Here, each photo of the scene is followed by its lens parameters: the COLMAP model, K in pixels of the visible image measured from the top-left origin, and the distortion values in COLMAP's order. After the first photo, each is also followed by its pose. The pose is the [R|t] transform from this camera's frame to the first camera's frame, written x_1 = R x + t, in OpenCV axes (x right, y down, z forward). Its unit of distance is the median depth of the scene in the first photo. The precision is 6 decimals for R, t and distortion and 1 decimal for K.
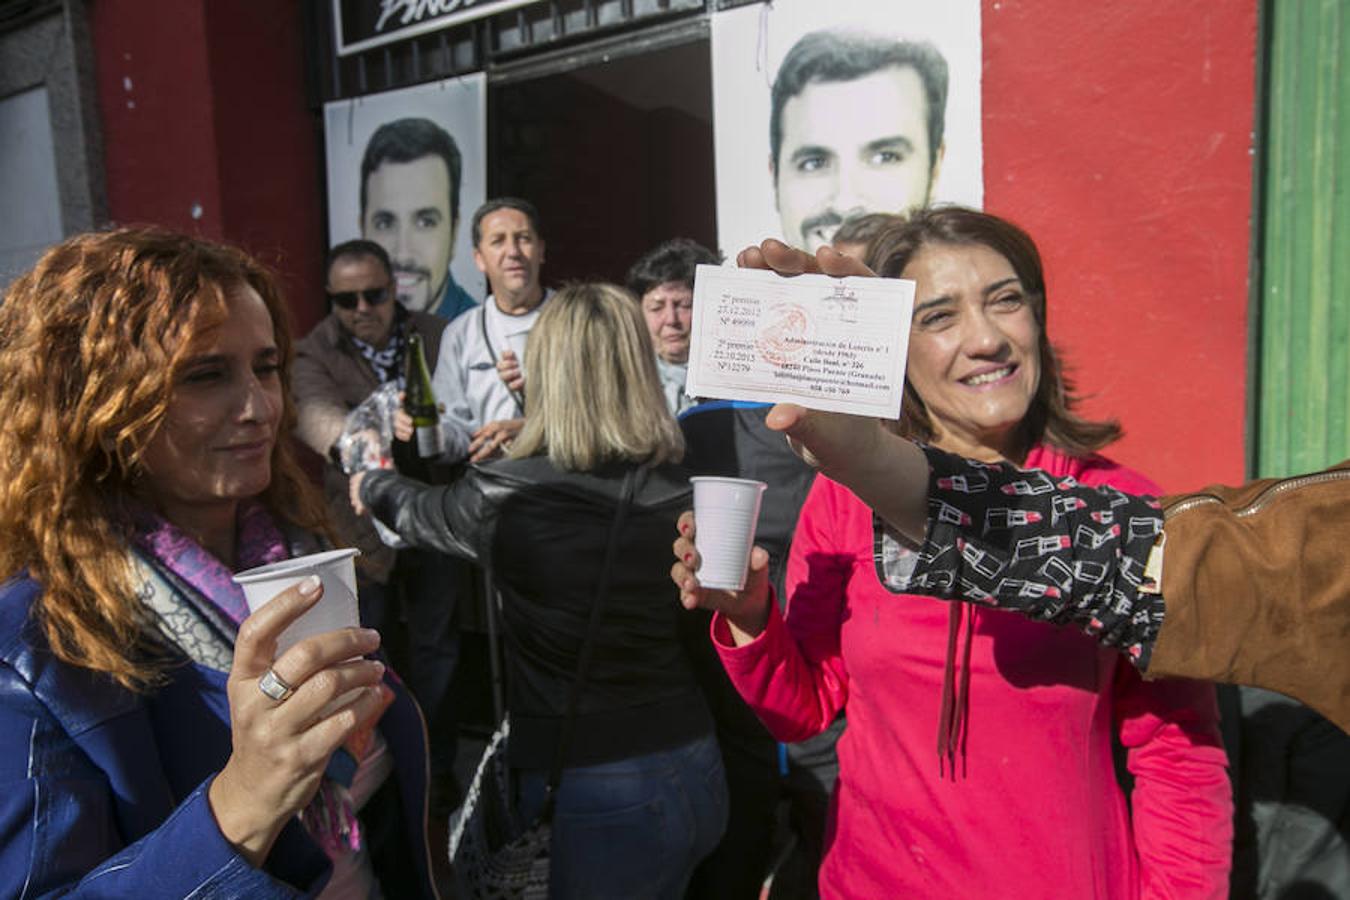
lens RADIAL K [[851.4, 0, 671.7], [0, 851.4, 446.8], [0, 0, 1]] dist [-0.032813, 0.041162]
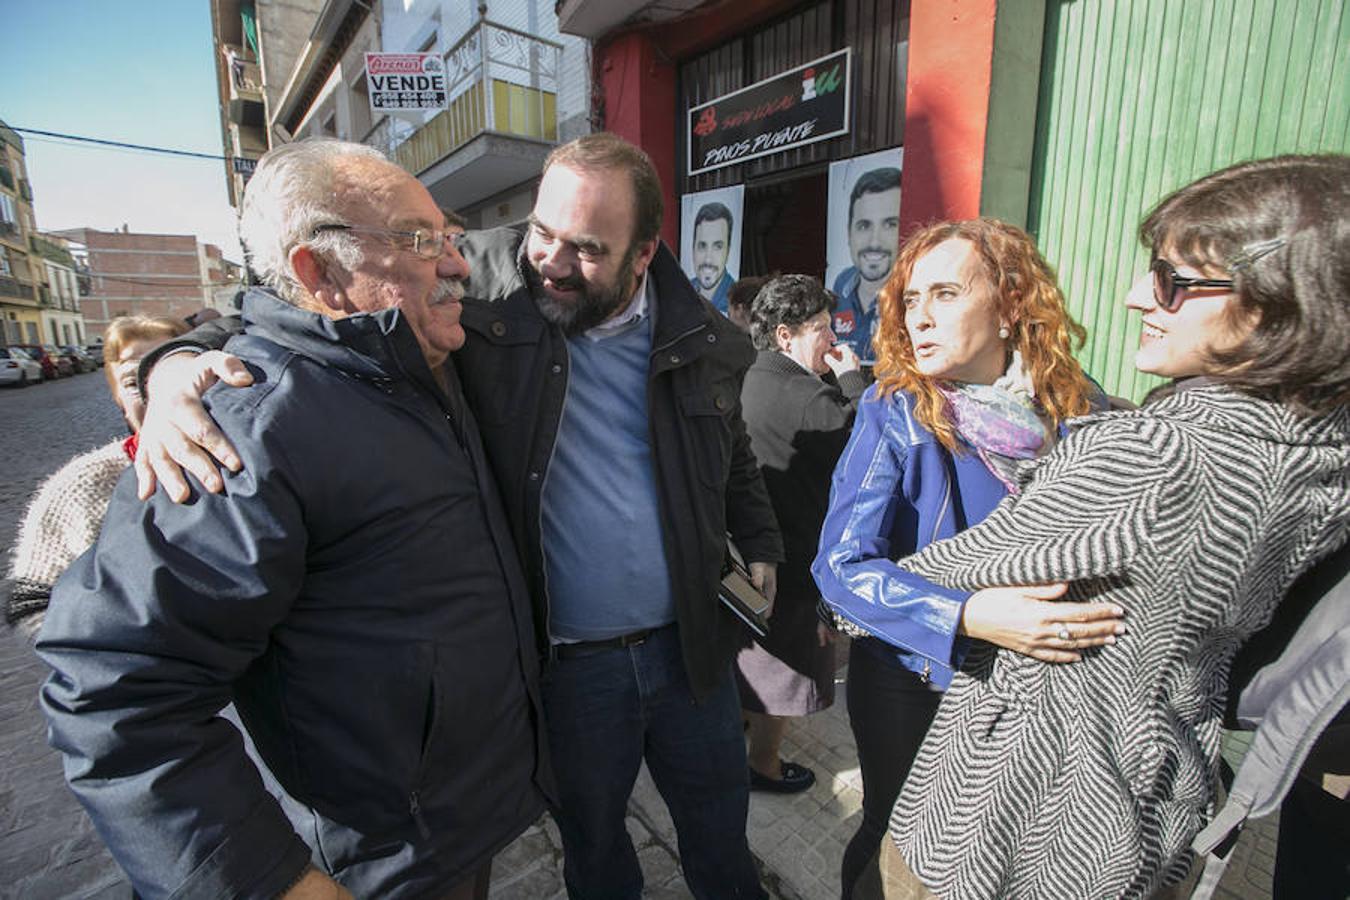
lens RADIAL K [[601.5, 0, 673.4], [0, 601.5, 445.5], [0, 0, 1]] dist [-0.047527, 0.013308]
pose [[0.921778, 0.111335, -0.371388, 0.303583], [-0.067211, 0.989267, 0.129747, 0.087172], [0.381847, -0.094637, 0.919368, -0.701311]]
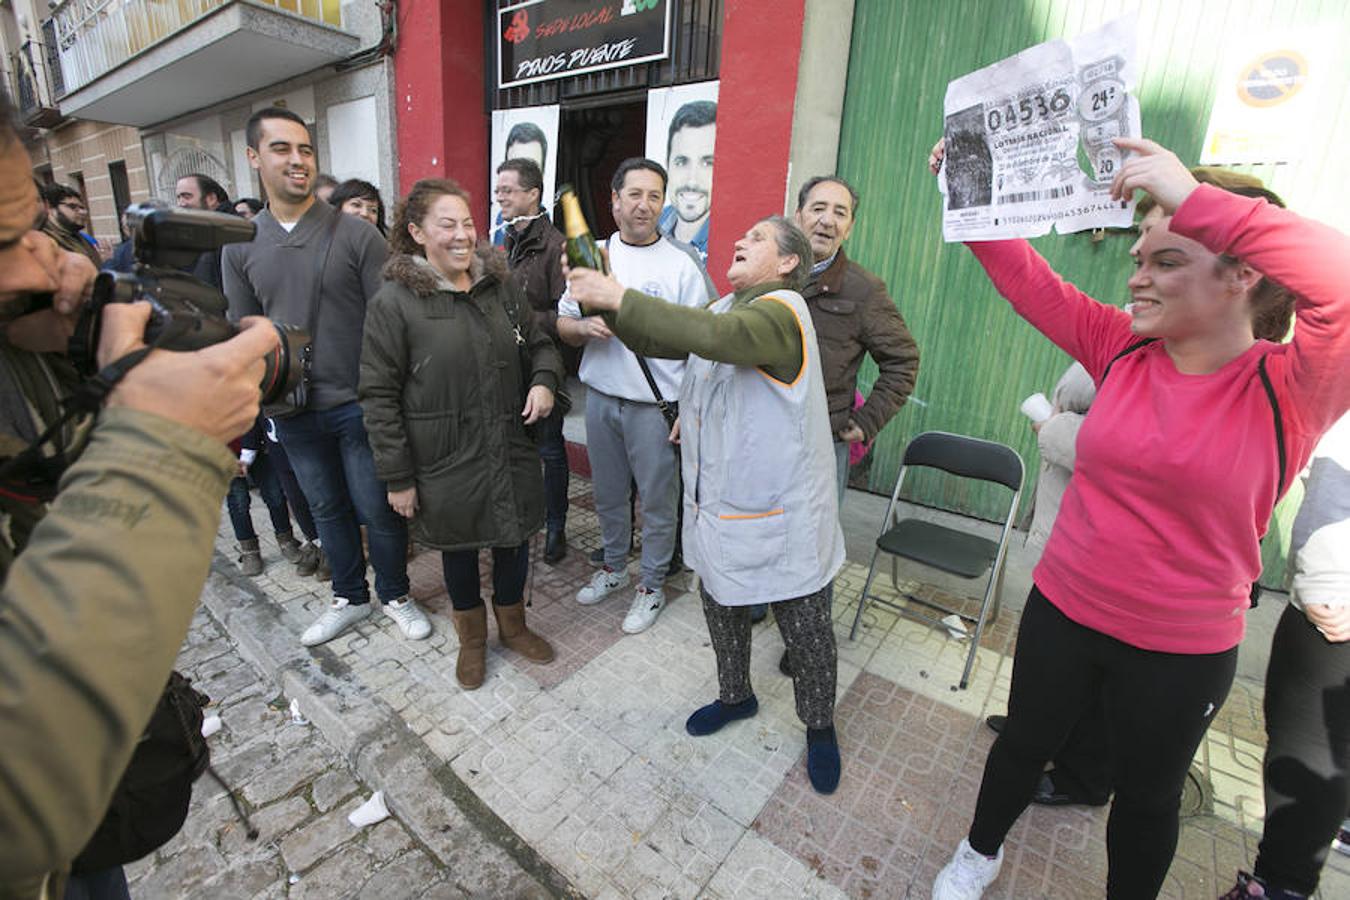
lens RADIAL K [[601.5, 0, 673.4], [0, 601.5, 445.5], [0, 0, 1]] dist [-0.047527, 0.013308]
pose [[0.984963, 0.132100, -0.111345, 0.352230], [-0.108614, 0.974663, 0.195537, 0.085752], [0.134354, -0.180503, 0.974355, -0.605190]]
